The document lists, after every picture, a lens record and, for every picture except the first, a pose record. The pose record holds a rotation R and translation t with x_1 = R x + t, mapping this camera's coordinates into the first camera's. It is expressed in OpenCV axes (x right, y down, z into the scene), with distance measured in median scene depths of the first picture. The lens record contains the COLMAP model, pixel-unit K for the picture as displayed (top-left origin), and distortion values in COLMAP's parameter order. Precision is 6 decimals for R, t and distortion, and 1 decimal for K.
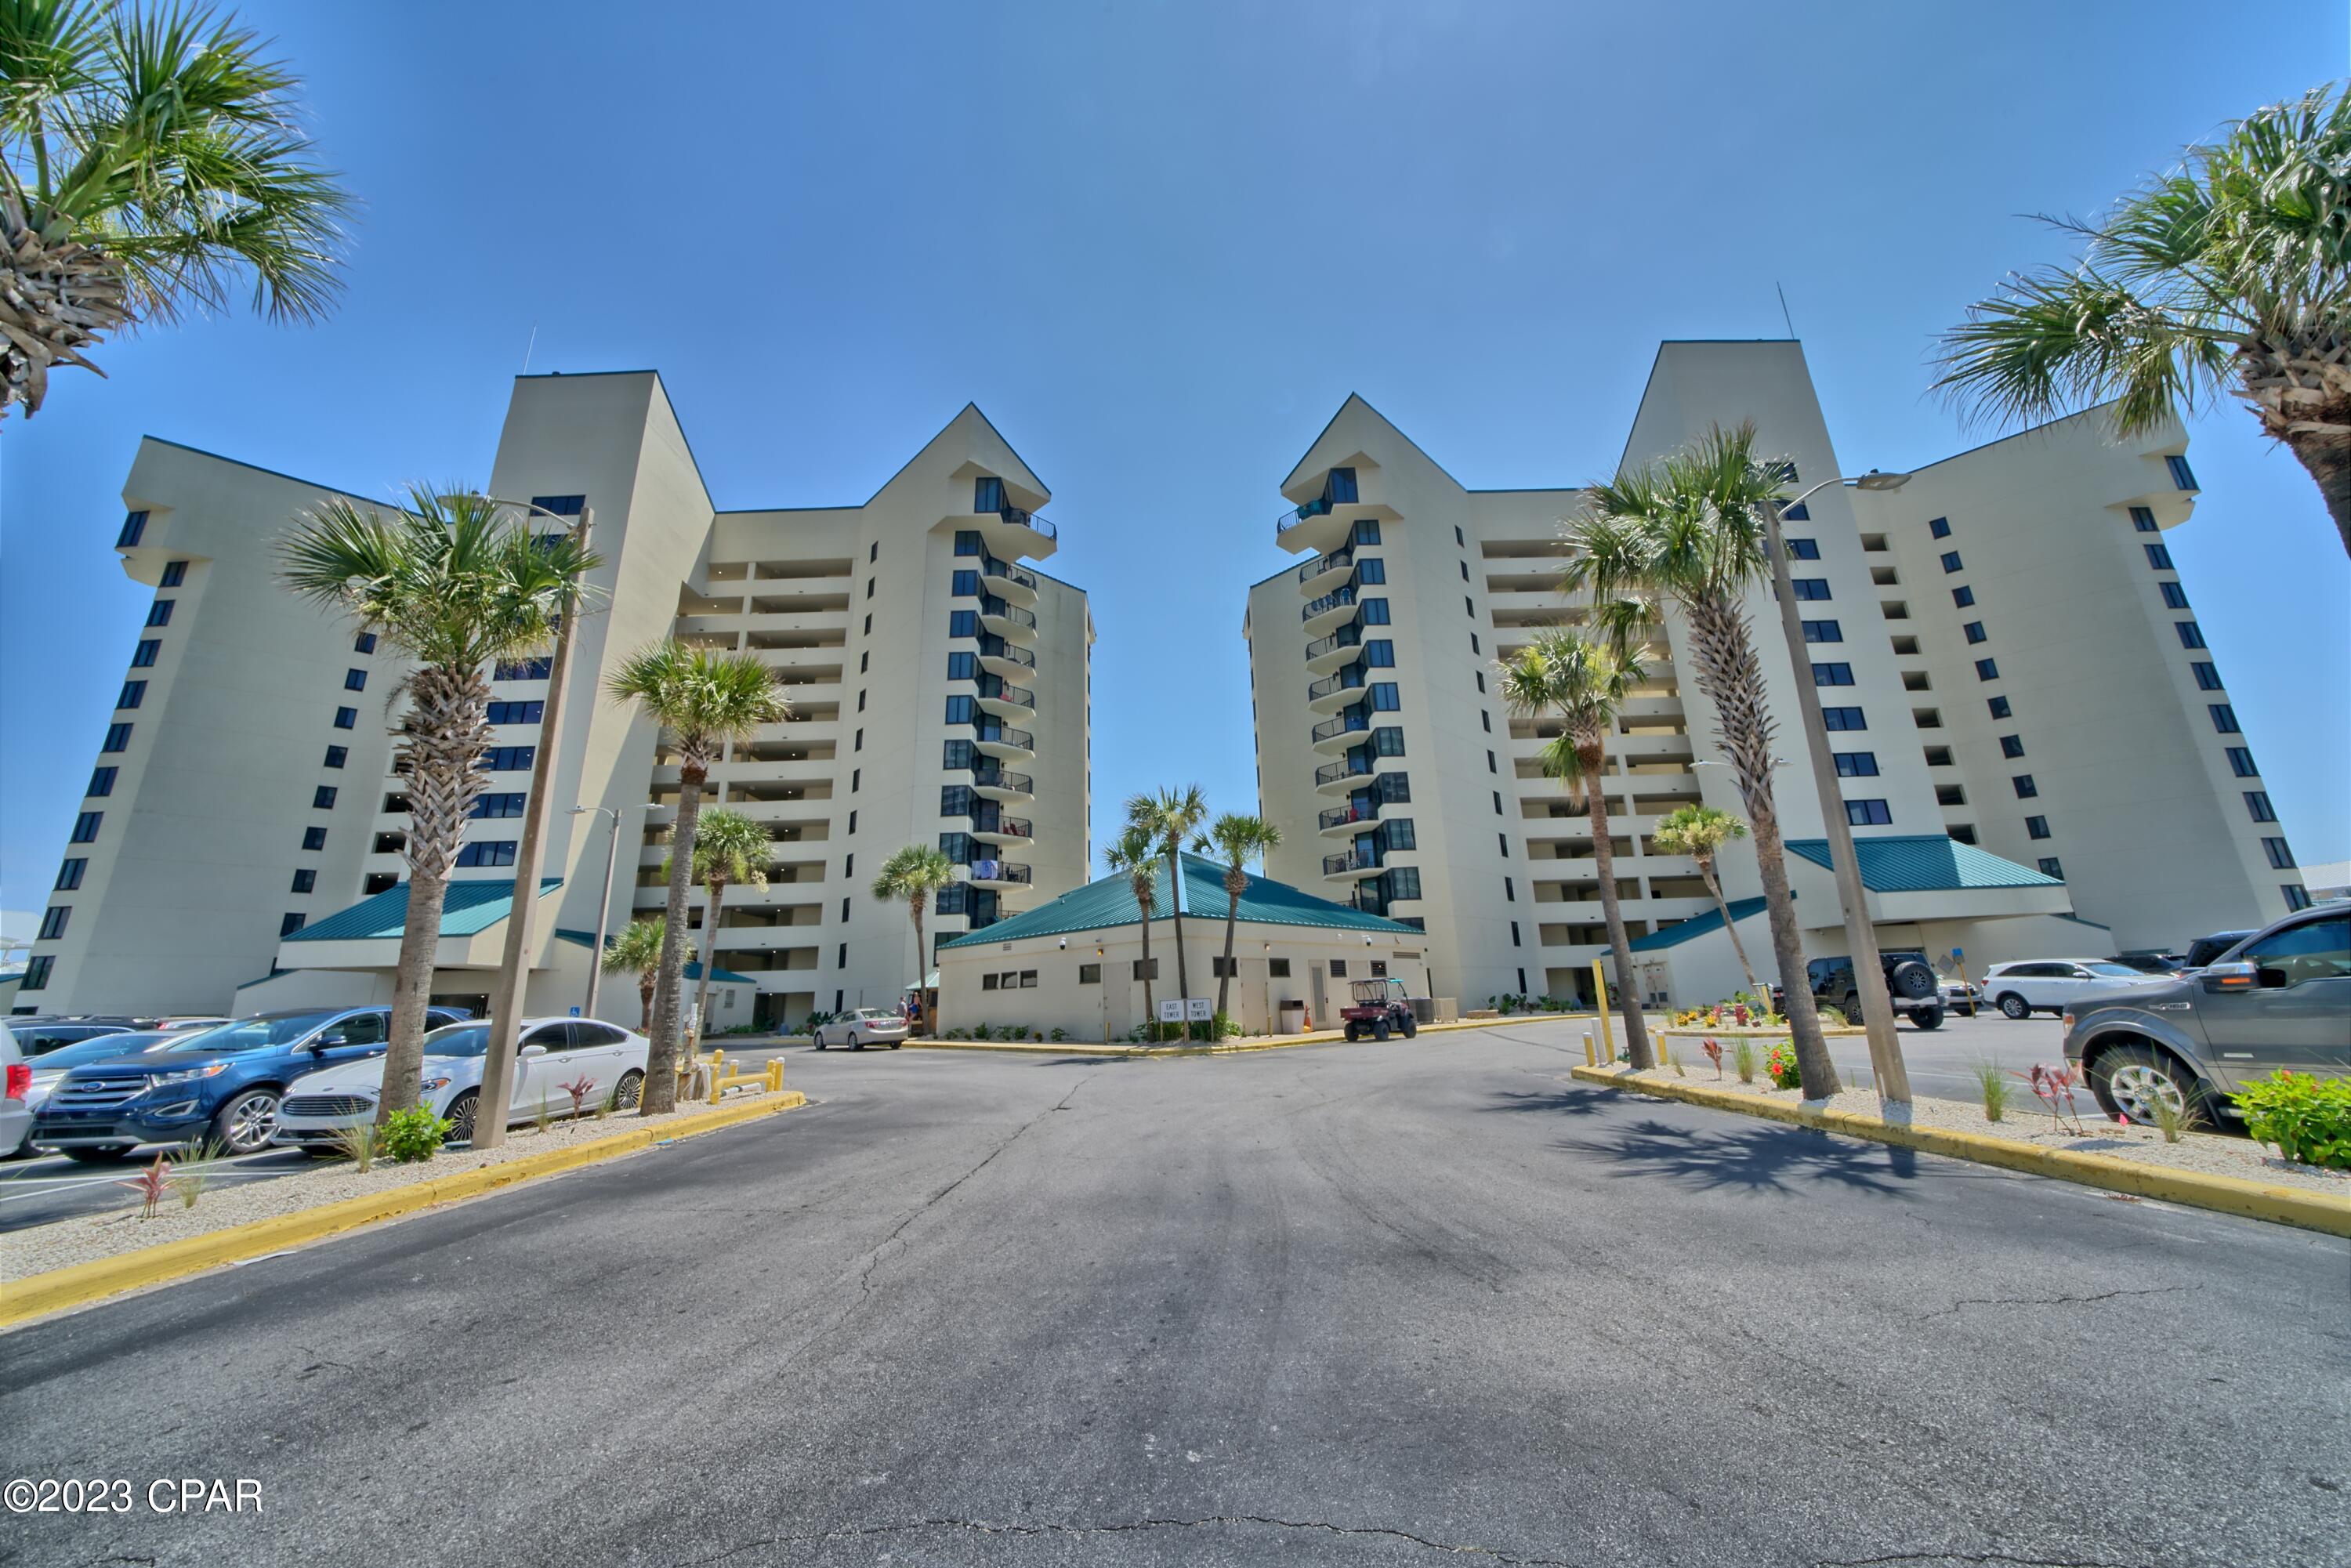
lens RADIAL K [[803.5, 0, 1172.2], [0, 803.5, 778.0], [0, 0, 1]] dist [-0.013039, 0.000525]
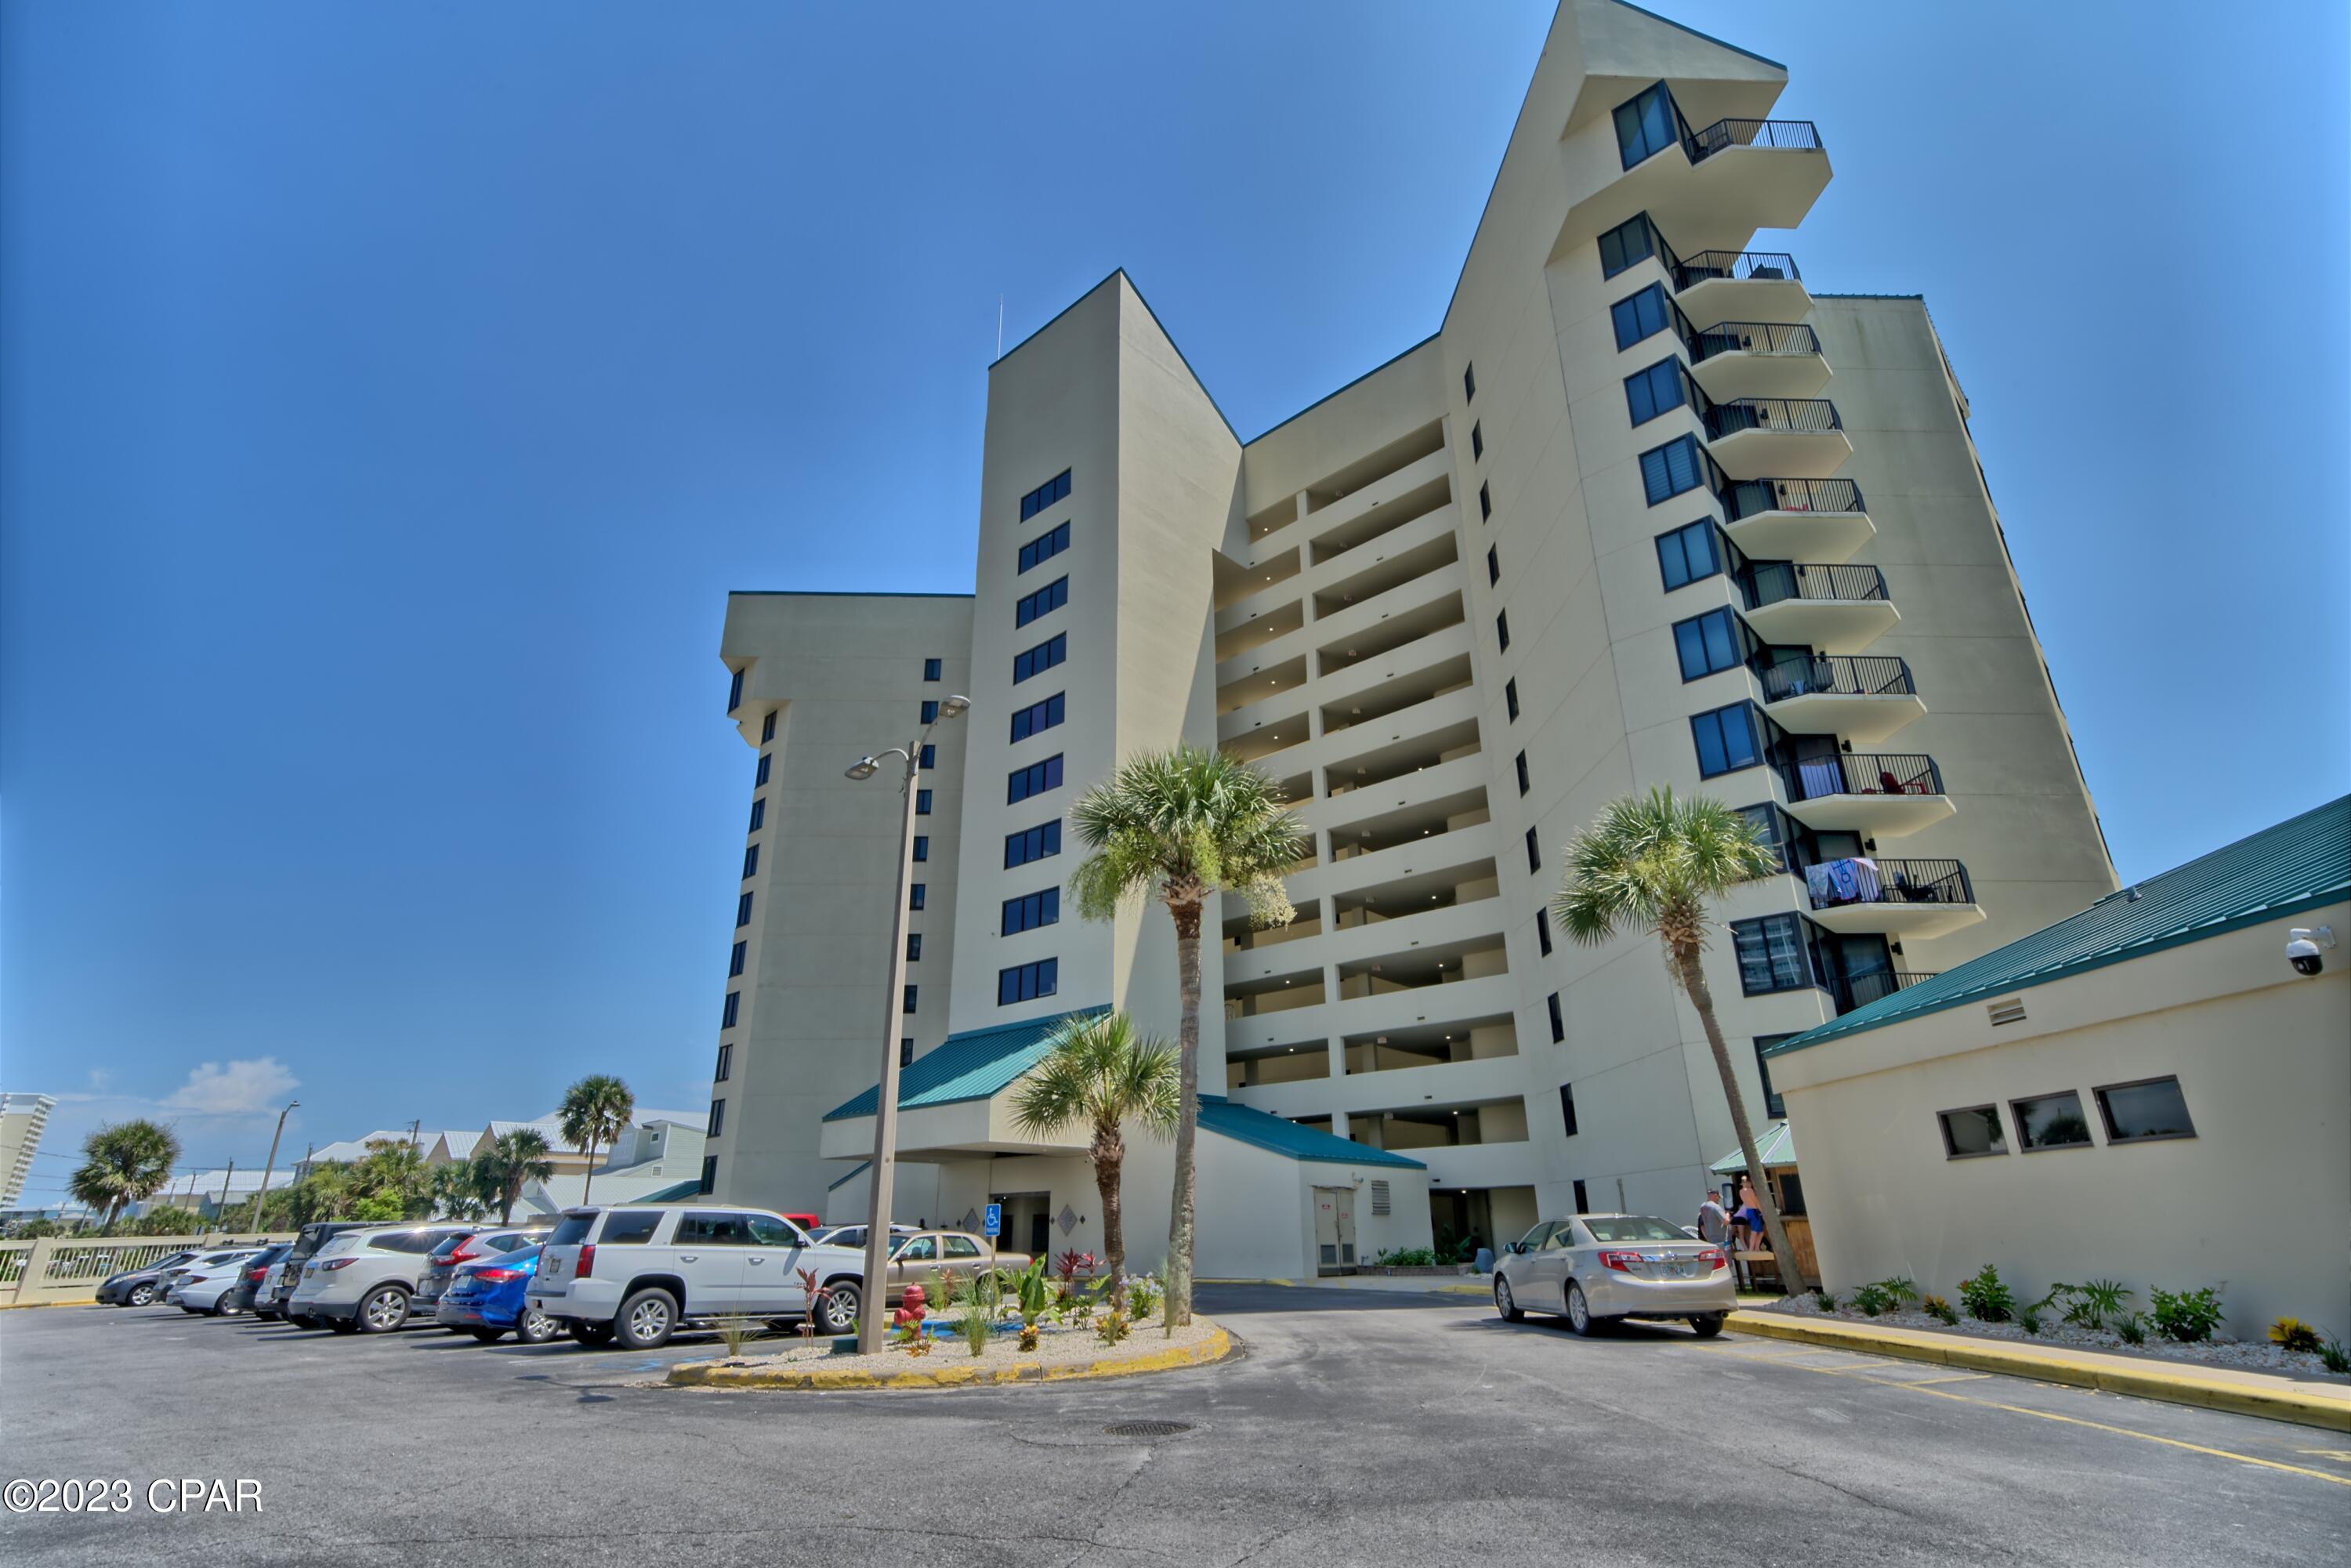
lens RADIAL K [[1141.8, 0, 1181.1], [0, 1141.8, 786.2], [0, 0, 1]] dist [0.024676, 0.000351]
pose [[0.739526, -0.230453, -0.632450, -0.096375], [0.177522, 0.973077, -0.146994, 0.093162], [0.649298, -0.003568, 0.760526, 0.316394]]
